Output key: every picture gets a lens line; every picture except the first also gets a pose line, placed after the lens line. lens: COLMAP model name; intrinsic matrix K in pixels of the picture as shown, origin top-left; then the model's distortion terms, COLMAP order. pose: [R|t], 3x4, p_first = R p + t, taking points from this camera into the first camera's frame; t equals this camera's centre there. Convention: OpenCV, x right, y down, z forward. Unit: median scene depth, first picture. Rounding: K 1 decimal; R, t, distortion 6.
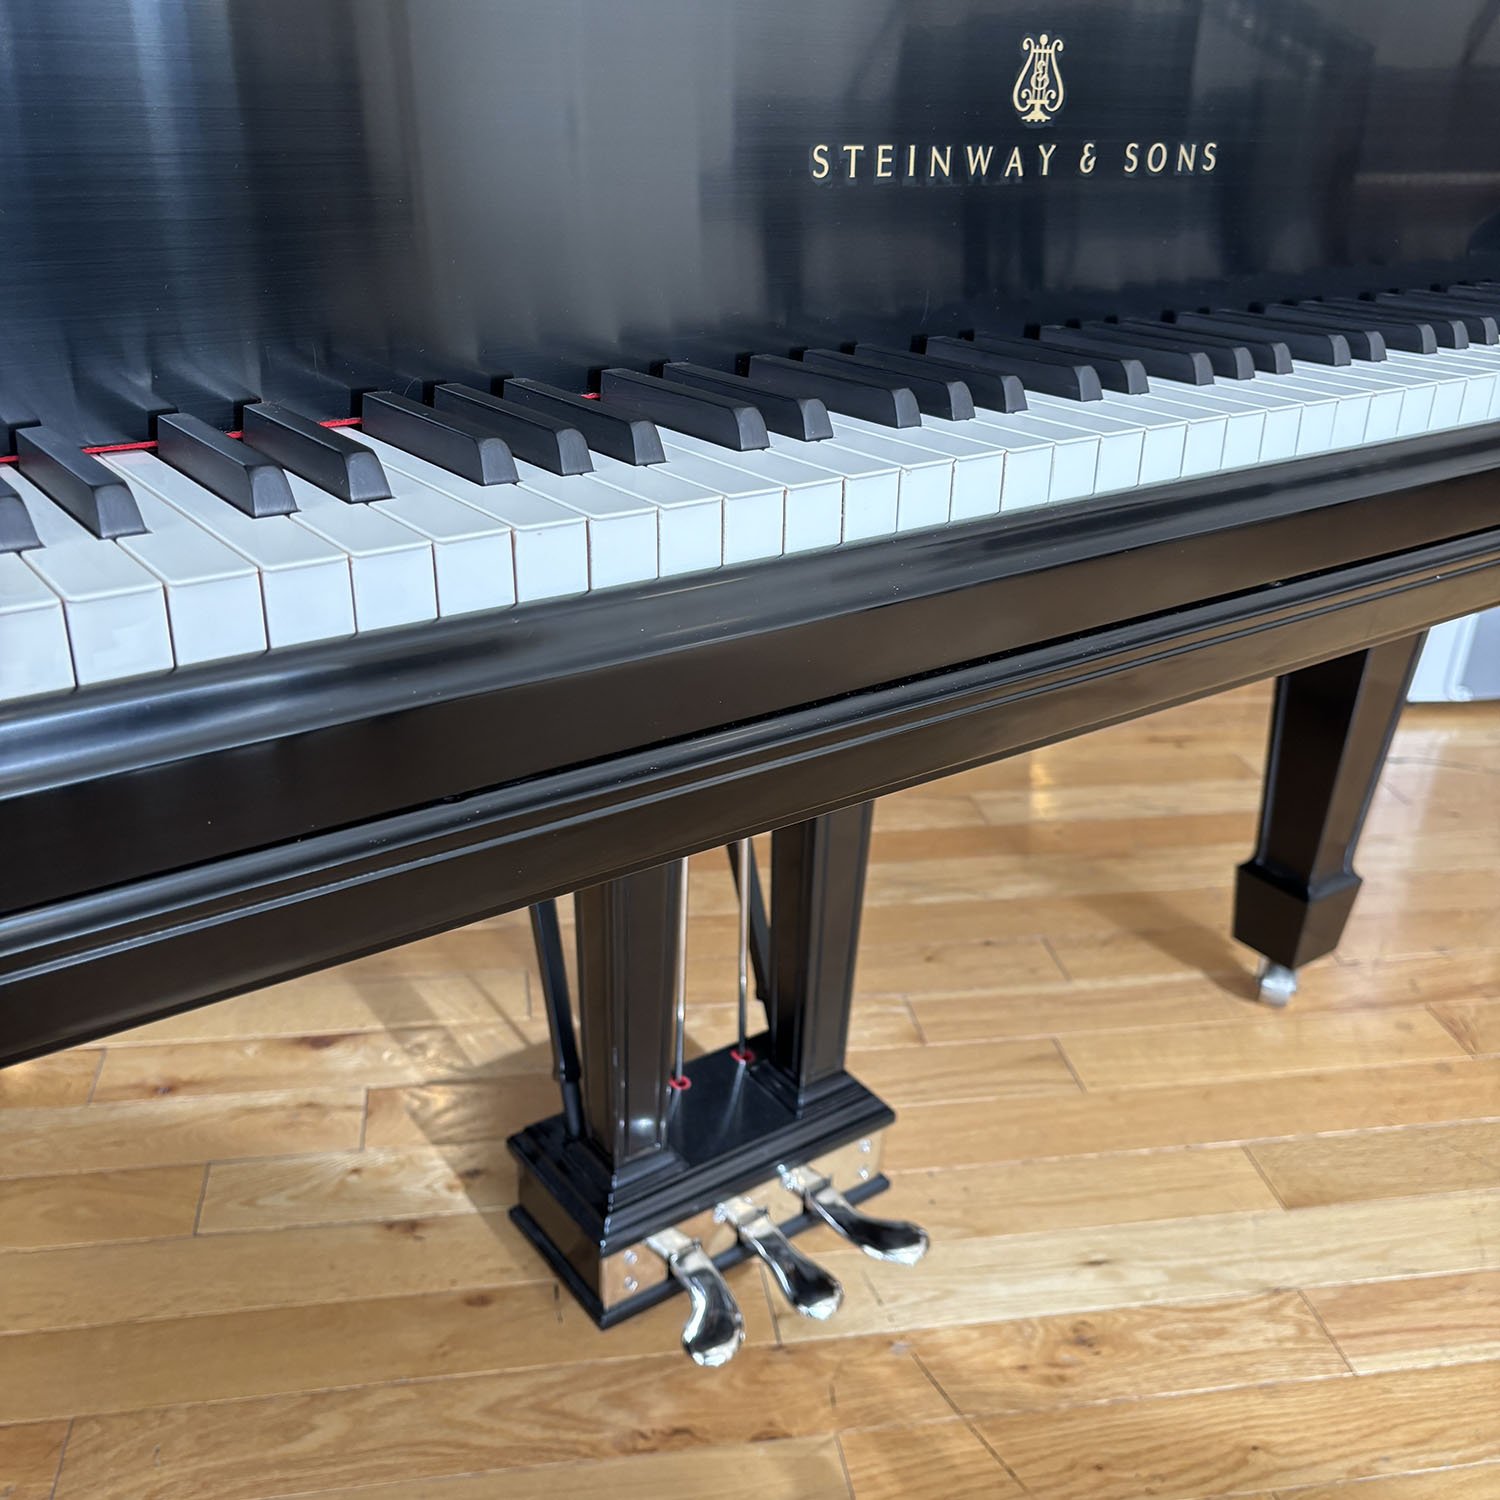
lens RADIAL K [[1513.8, 0, 750.0], [0, 1513.8, 750.0], [0, 0, 1]] dist [-0.027258, 0.102181]
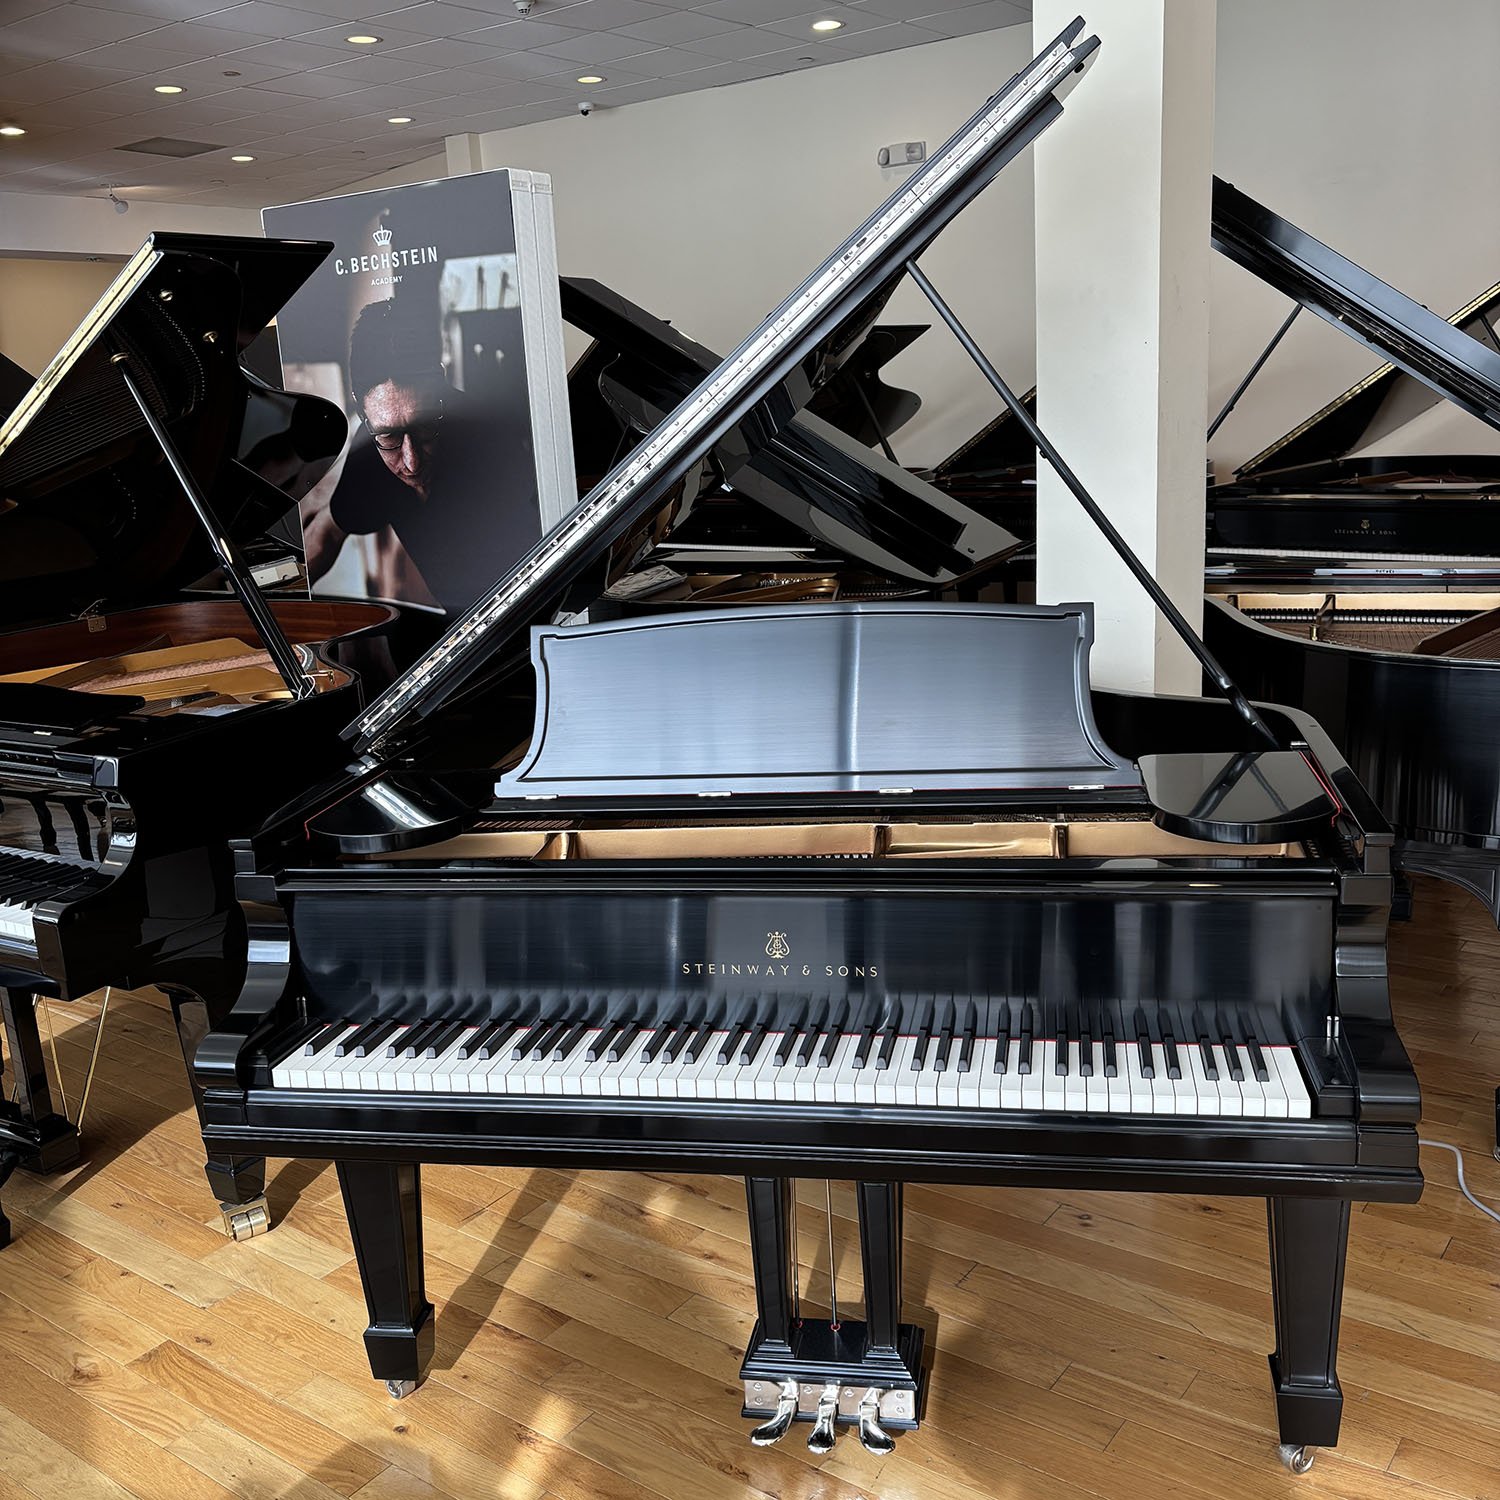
lens RADIAL K [[1513.8, 0, 750.0], [0, 1513.8, 750.0], [0, 0, 1]] dist [-0.027258, 0.102181]
pose [[0.678923, 0.081265, -0.729699, 2.140650], [-0.225491, 0.968902, -0.101895, -0.483994], [0.698726, 0.233719, 0.676134, -1.013906]]
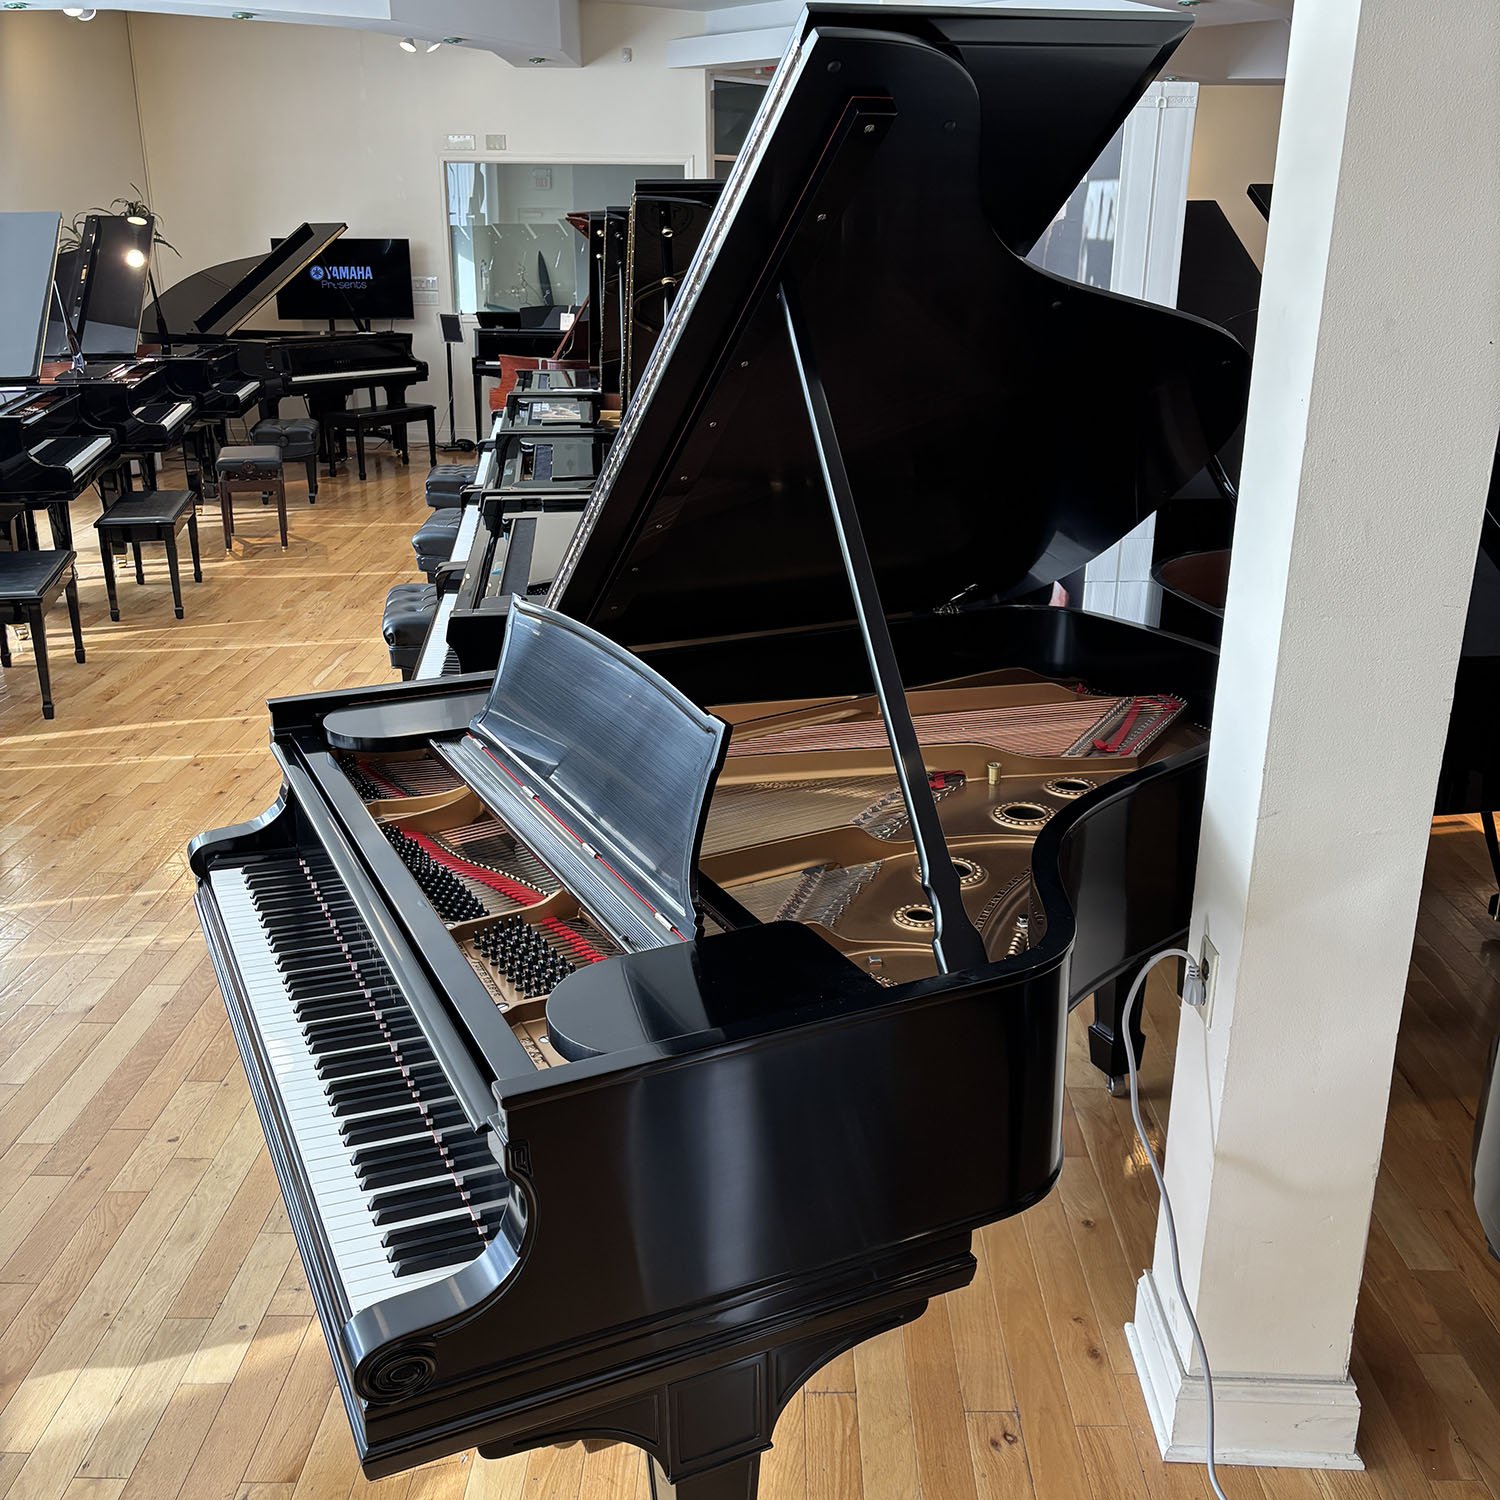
lens RADIAL K [[1513.8, 0, 750.0], [0, 1513.8, 750.0], [0, 0, 1]] dist [-0.027258, 0.102181]
pose [[-0.174220, 0.261549, -0.949336, 2.792545], [-0.430731, 0.846714, 0.312323, -1.980741], [0.885505, 0.463321, -0.034857, 1.541076]]
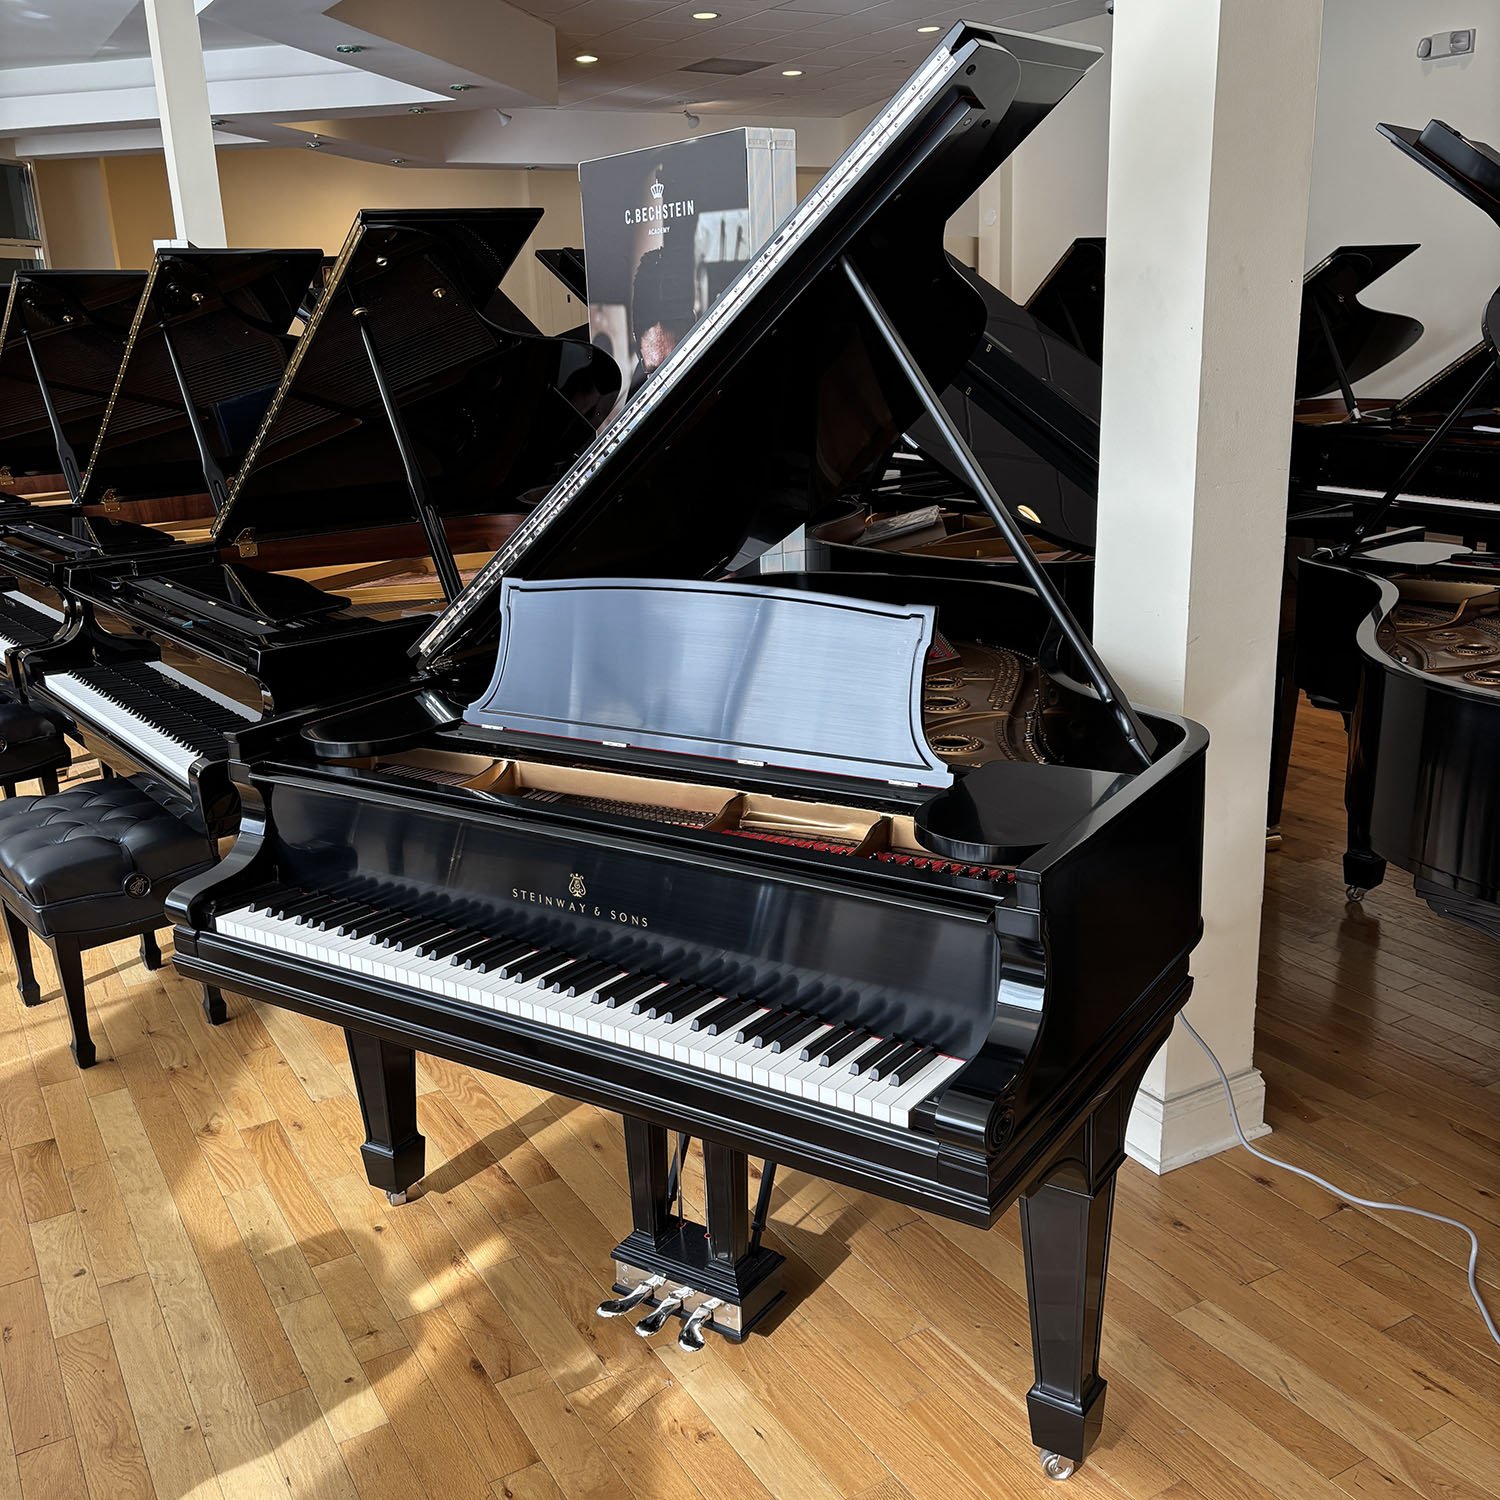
lens RADIAL K [[1498.8, 0, 750.0], [0, 1498.8, 750.0], [0, 0, 1]] dist [0.025533, -0.023264]
pose [[0.345128, 0.197639, -0.917510, 3.104209], [-0.345695, 0.935619, 0.071504, -1.039602], [0.872572, 0.292500, 0.391231, -0.011257]]
